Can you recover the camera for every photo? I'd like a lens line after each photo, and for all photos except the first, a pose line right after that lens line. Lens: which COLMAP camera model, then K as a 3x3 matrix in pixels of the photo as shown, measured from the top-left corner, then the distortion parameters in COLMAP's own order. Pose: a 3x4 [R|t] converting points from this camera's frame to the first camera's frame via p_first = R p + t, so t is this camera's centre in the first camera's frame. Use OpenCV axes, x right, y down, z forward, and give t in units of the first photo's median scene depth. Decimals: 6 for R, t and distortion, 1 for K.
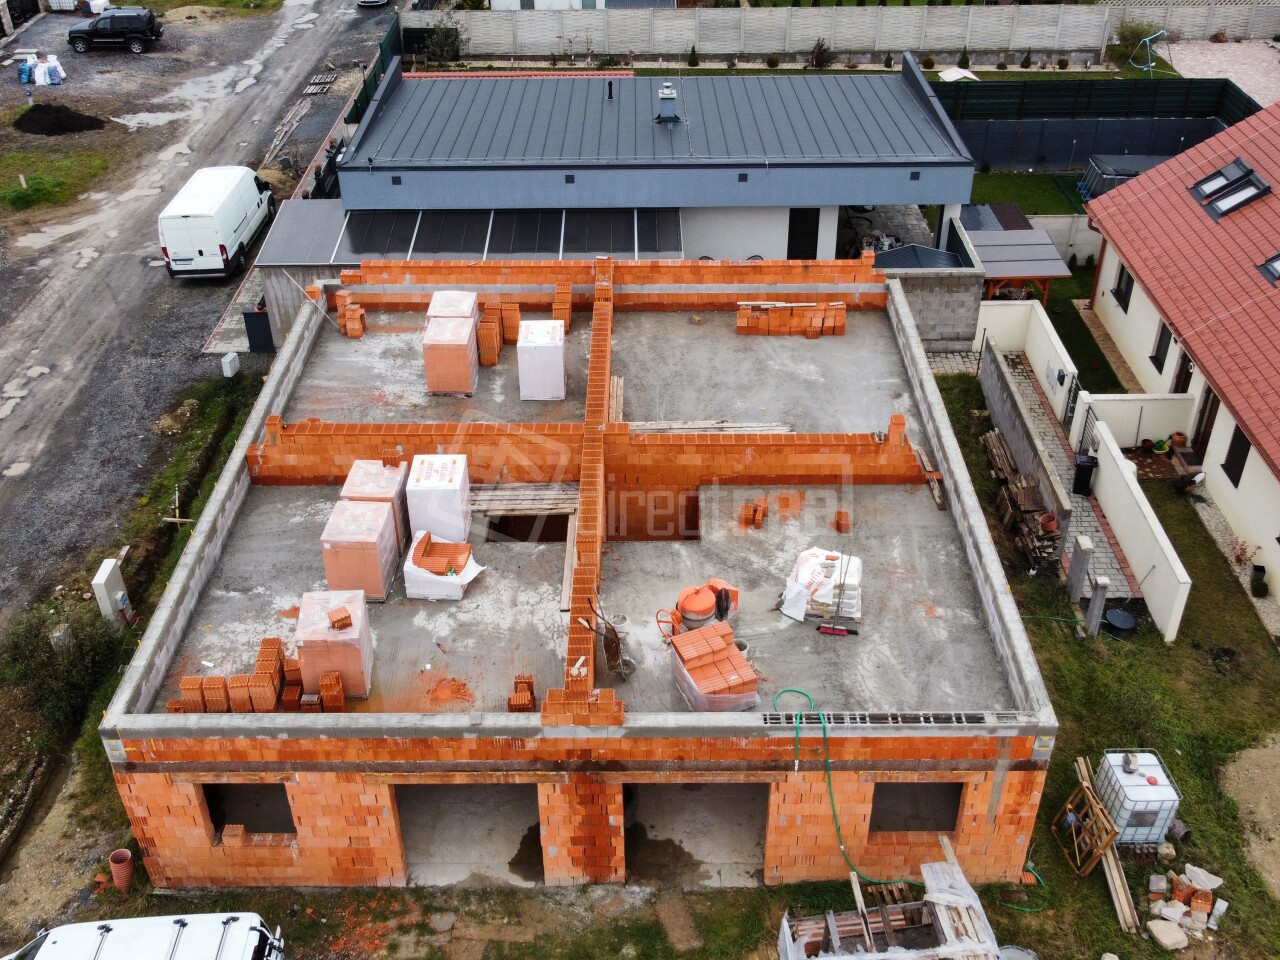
lens RADIAL K [[1285.8, 0, 649.0], [0, 1285.8, 479.9], [0, 0, 1]] dist [0.013943, -0.032973]
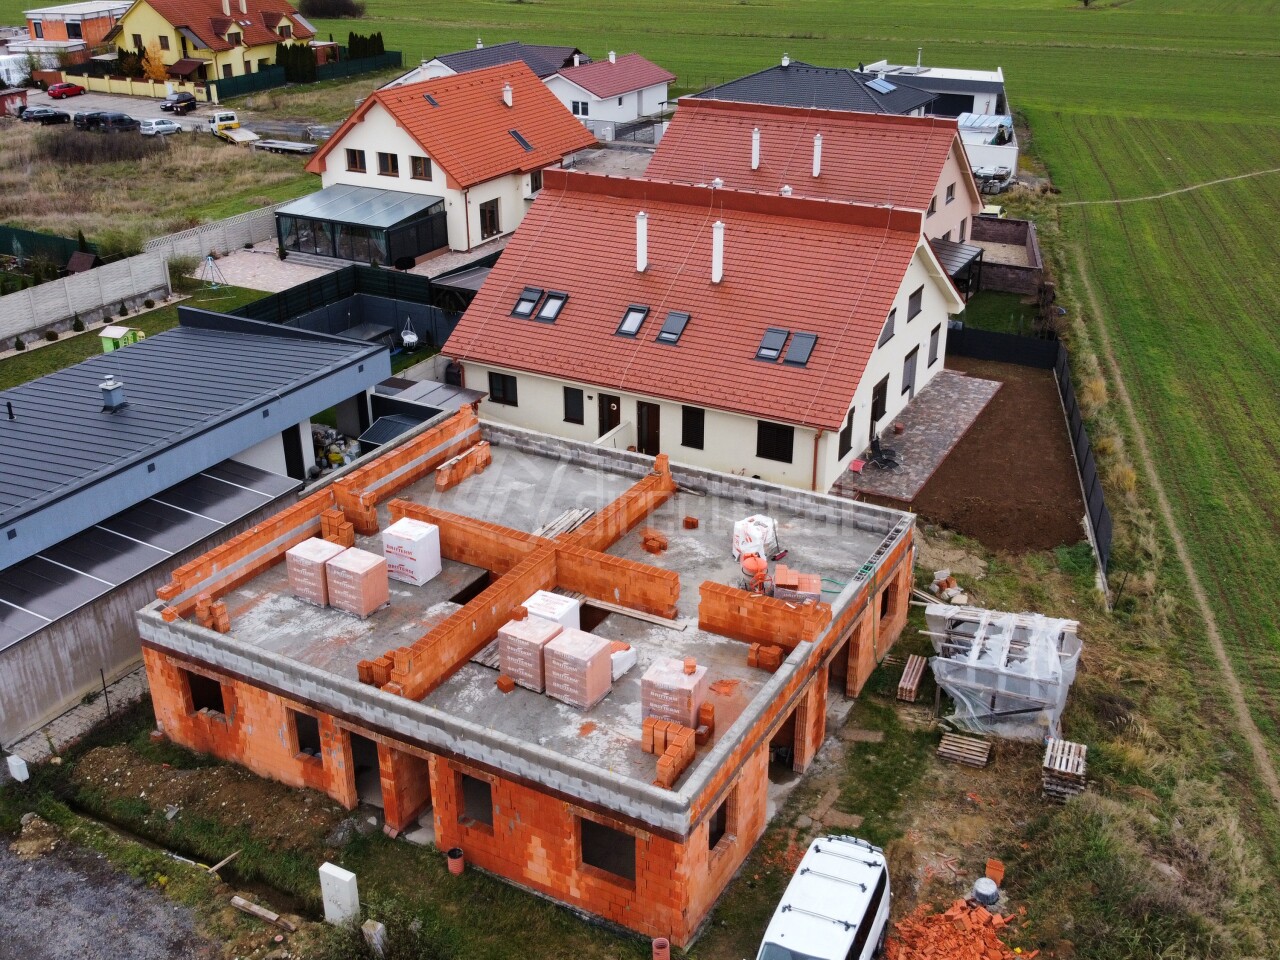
lens RADIAL K [[1285.8, 0, 649.0], [0, 1285.8, 479.9], [0, 0, 1]] dist [0.013943, -0.032973]
pose [[0.479498, -0.369015, 0.796184, -0.761553], [0.500470, 0.860268, 0.097310, -0.130883], [-0.720841, 0.351806, 0.597177, 0.076178]]
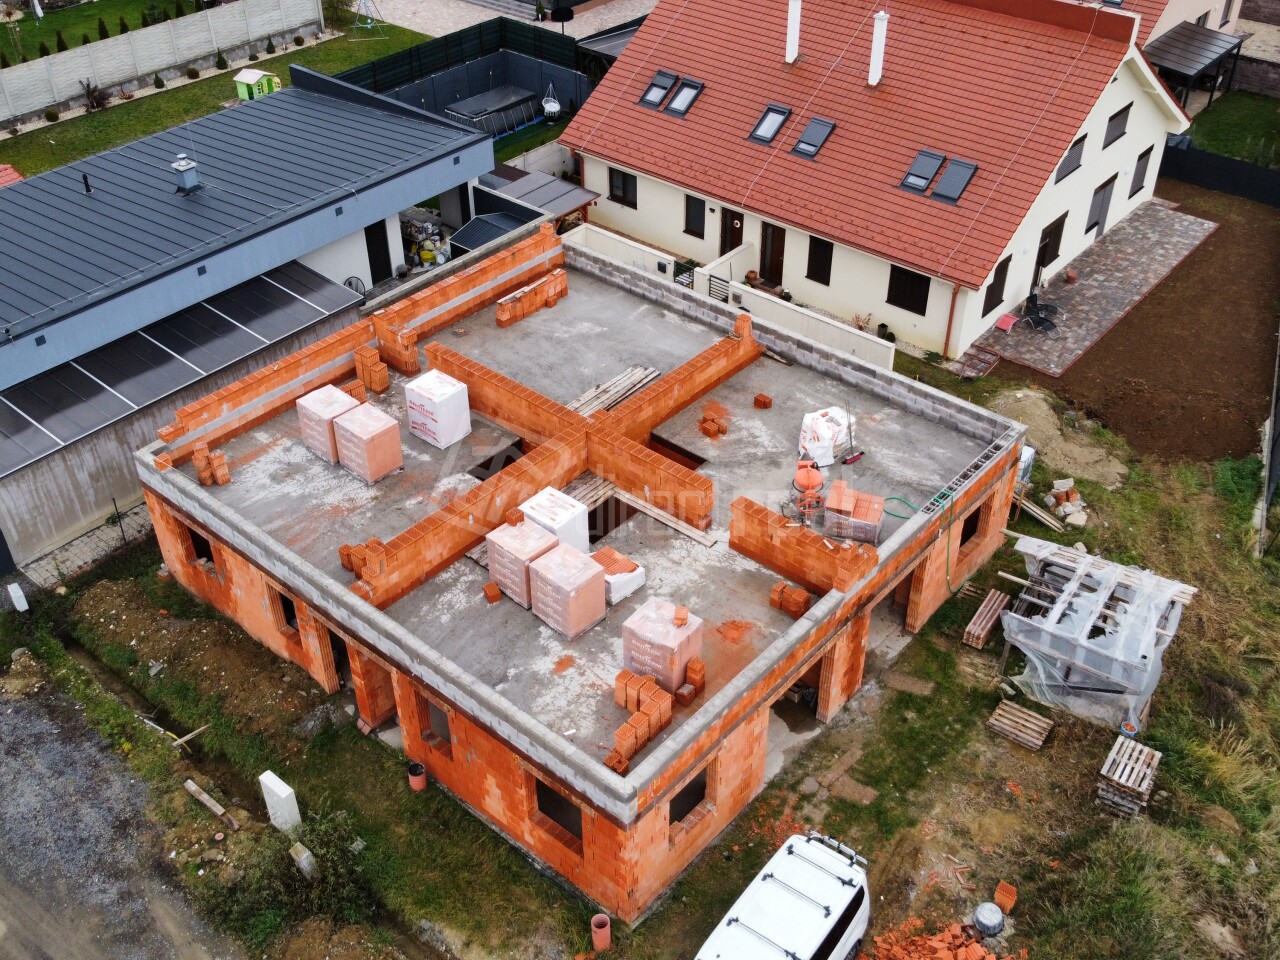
lens RADIAL K [[1285.8, 0, 649.0], [0, 1285.8, 479.9], [0, 0, 1]] dist [0.013943, -0.032973]
pose [[0.650065, -0.458730, 0.605791, -0.545537], [0.432867, 0.878776, 0.200944, -0.151616], [-0.624534, 0.131600, 0.769830, 0.045734]]
